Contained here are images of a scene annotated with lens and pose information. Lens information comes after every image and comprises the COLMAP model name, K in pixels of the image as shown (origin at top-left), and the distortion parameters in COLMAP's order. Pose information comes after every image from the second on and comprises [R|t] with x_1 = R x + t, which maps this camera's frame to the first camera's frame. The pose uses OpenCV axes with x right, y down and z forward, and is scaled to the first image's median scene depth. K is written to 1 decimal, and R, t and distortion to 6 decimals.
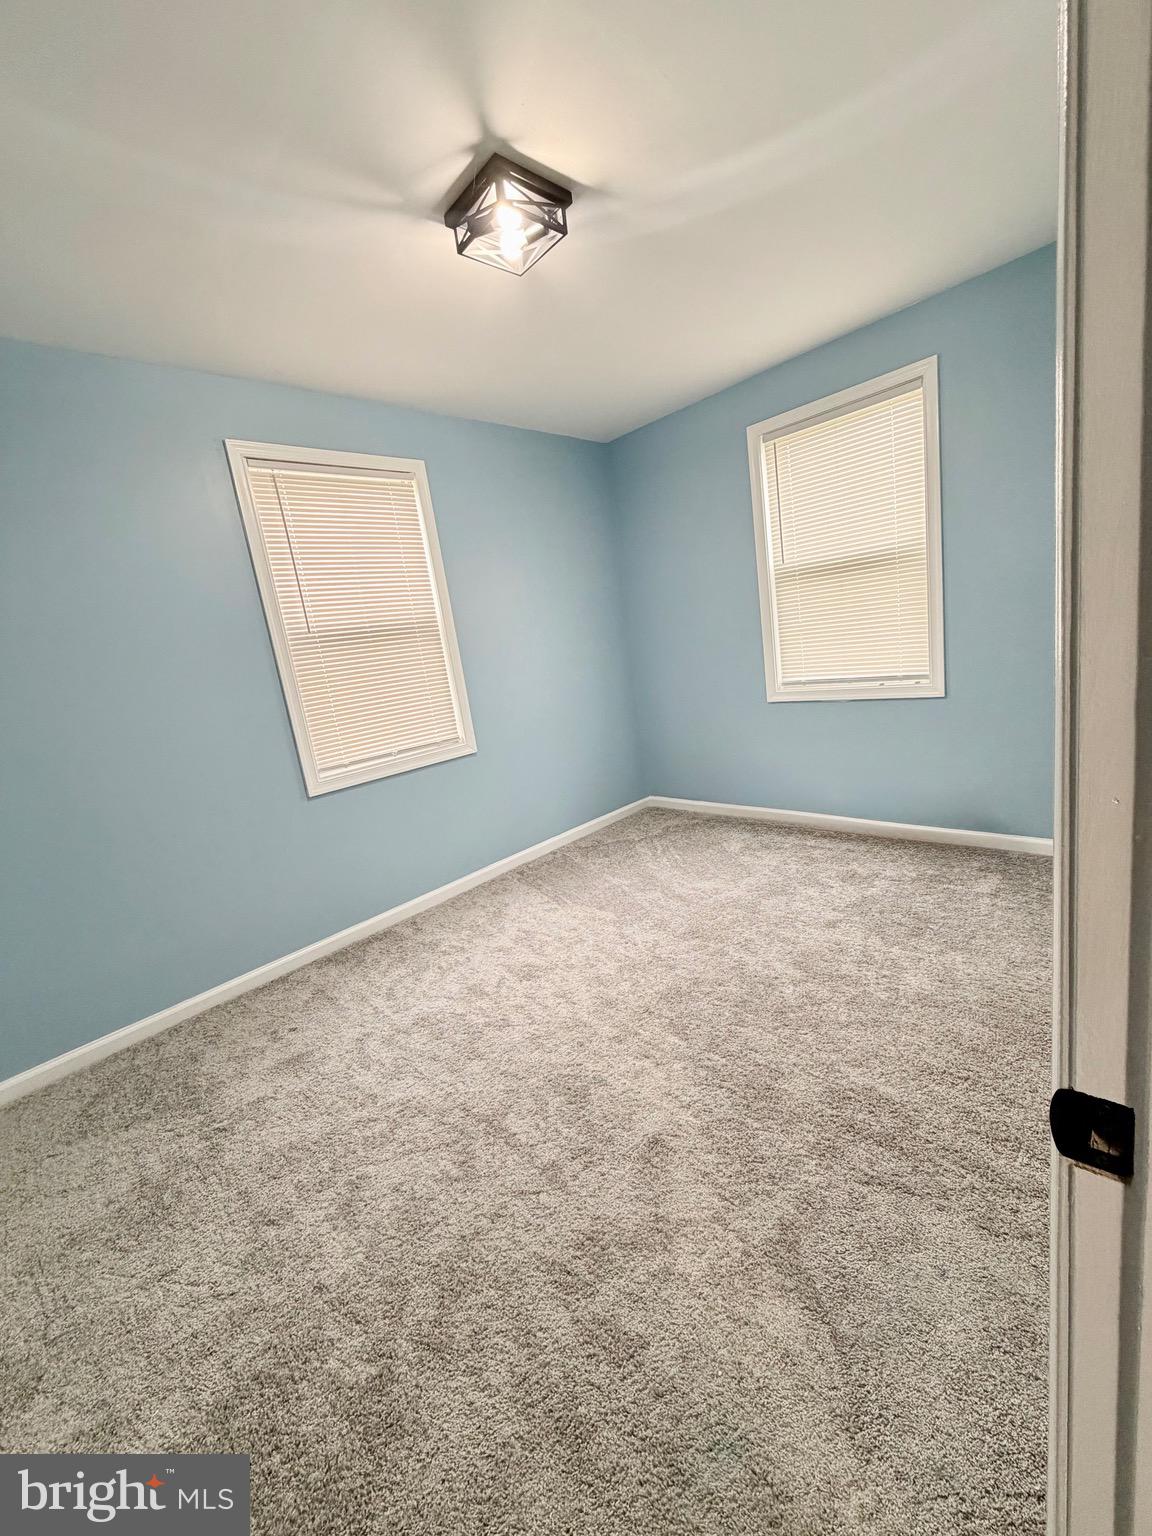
lens RADIAL K [[612.9, 0, 578.4], [0, 612.9, 765.4], [0, 0, 1]] dist [0.000004, 0.000216]
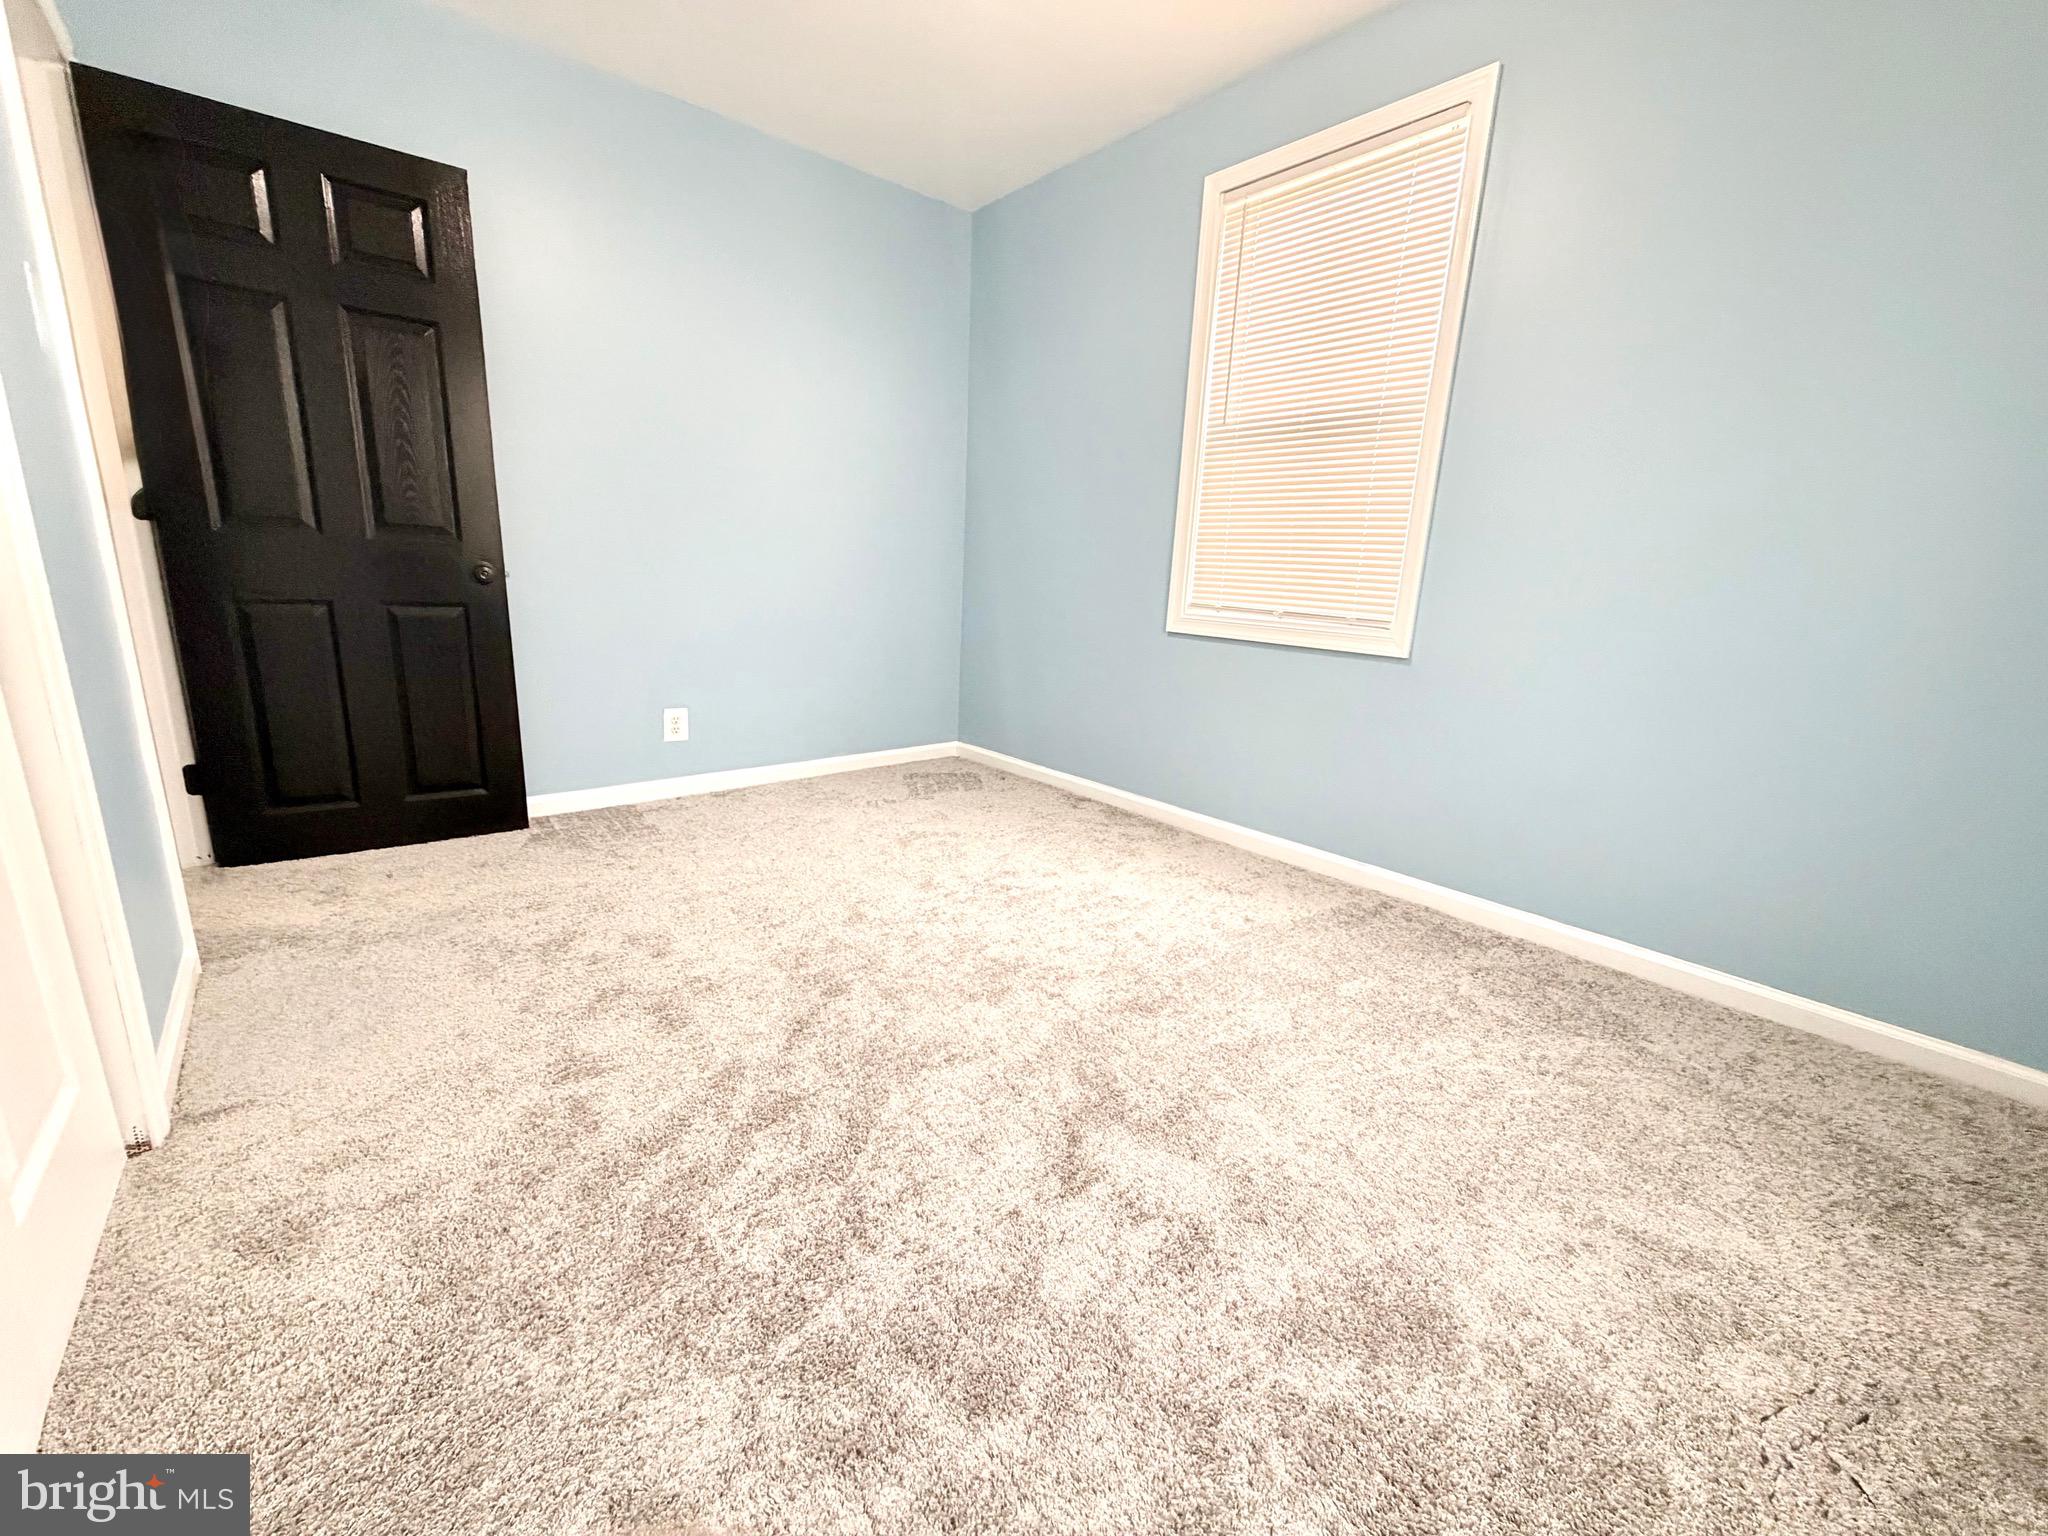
lens RADIAL K [[817.2, 0, 1022.9], [0, 817.2, 768.5], [0, 0, 1]] dist [0.000004, 0.000216]
pose [[-0.081383, 0.365658, -0.927185, 0.907513], [-0.232294, 0.897693, 0.374416, -0.202520], [0.969235, 0.245851, 0.011884, 1.120081]]
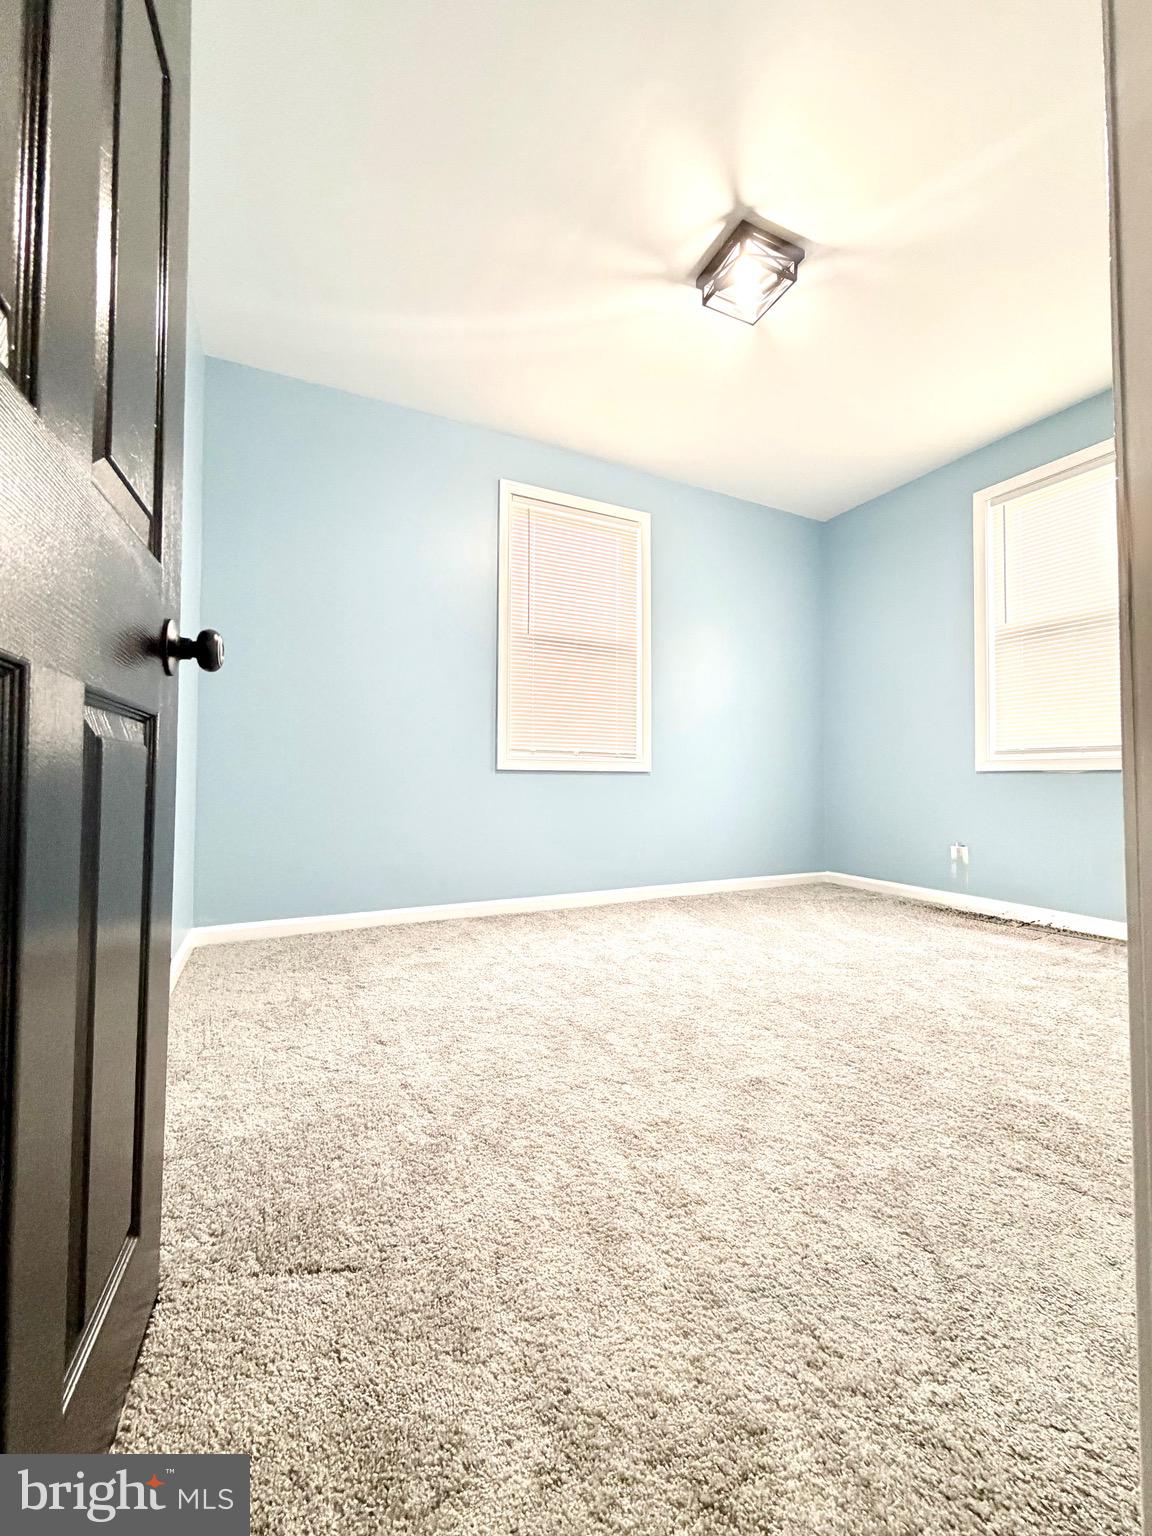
lens RADIAL K [[614.1, 0, 576.2], [0, 614.1, 764.7], [0, 0, 1]] dist [0.000348, 0.000378]
pose [[0.938392, 0.137073, -0.317224, 0.073146], [-0.199939, 0.964078, -0.174868, 0.283272], [0.281858, 0.227520, 0.932089, -0.020360]]
